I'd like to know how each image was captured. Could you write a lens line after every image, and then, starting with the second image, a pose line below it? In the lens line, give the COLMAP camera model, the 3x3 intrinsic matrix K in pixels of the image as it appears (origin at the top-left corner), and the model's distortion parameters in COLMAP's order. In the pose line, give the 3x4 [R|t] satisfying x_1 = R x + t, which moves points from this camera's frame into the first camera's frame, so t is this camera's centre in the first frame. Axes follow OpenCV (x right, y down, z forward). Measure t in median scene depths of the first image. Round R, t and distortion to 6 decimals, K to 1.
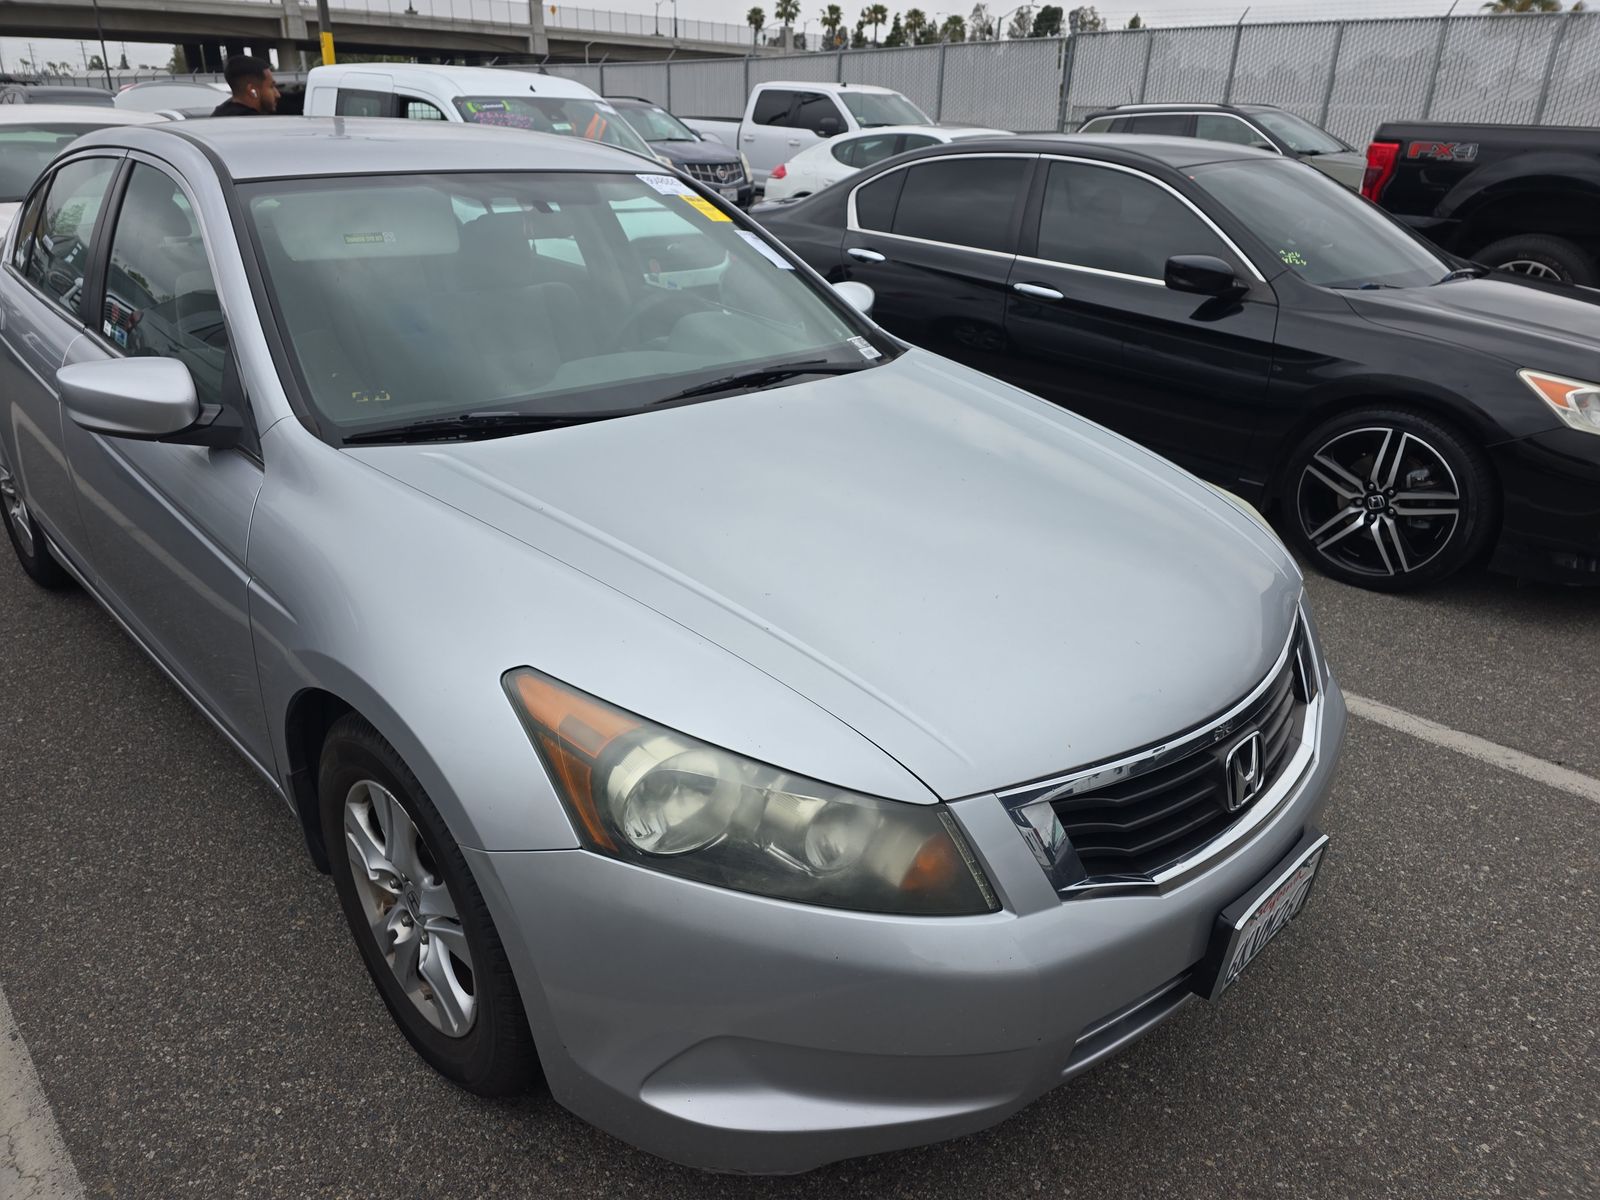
lens RADIAL K [[1074.6, 0, 797.5], [0, 1074.6, 601.2], [0, 0, 1]] dist [0.055118, -0.051592]
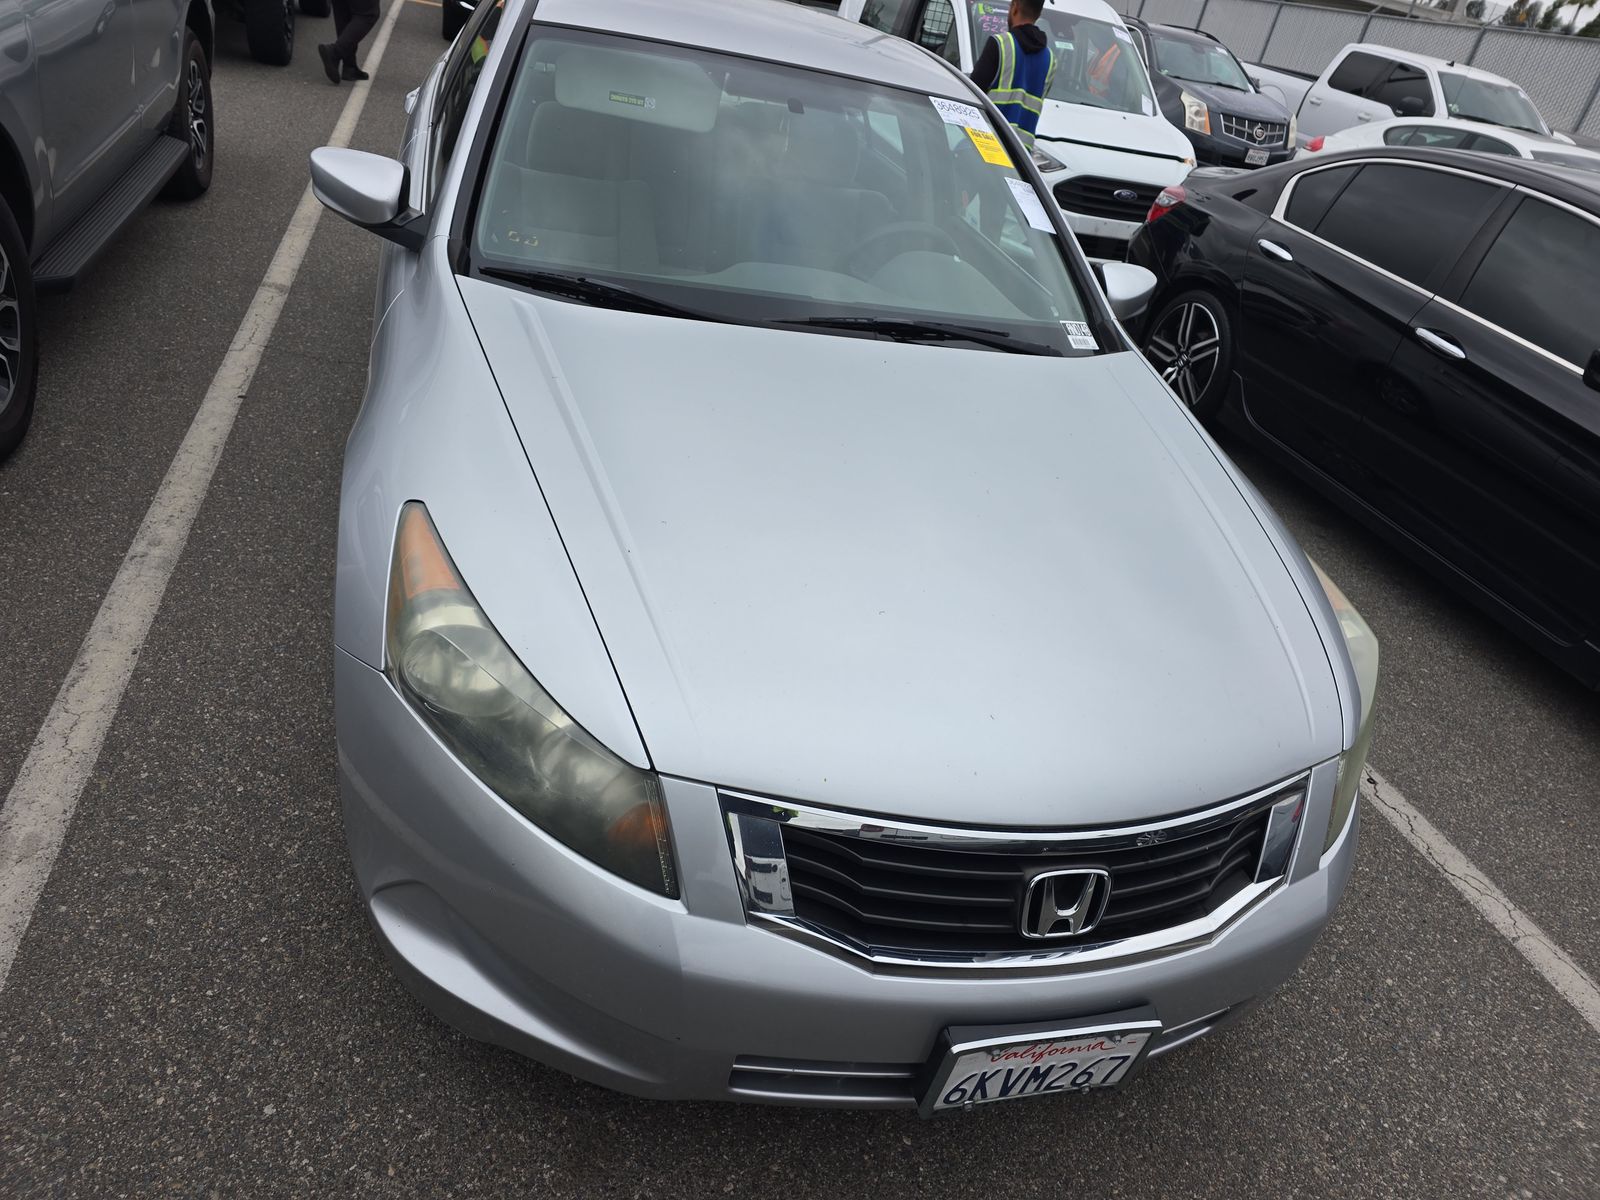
lens RADIAL K [[1074.6, 0, 798.3], [0, 1074.6, 597.5], [0, 0, 1]] dist [0.055118, -0.051592]
pose [[0.864381, 0.369139, -0.341442, 0.286745], [-0.347400, 0.929316, 0.125238, -0.070091], [0.363538, 0.010364, 0.931522, 0.073657]]
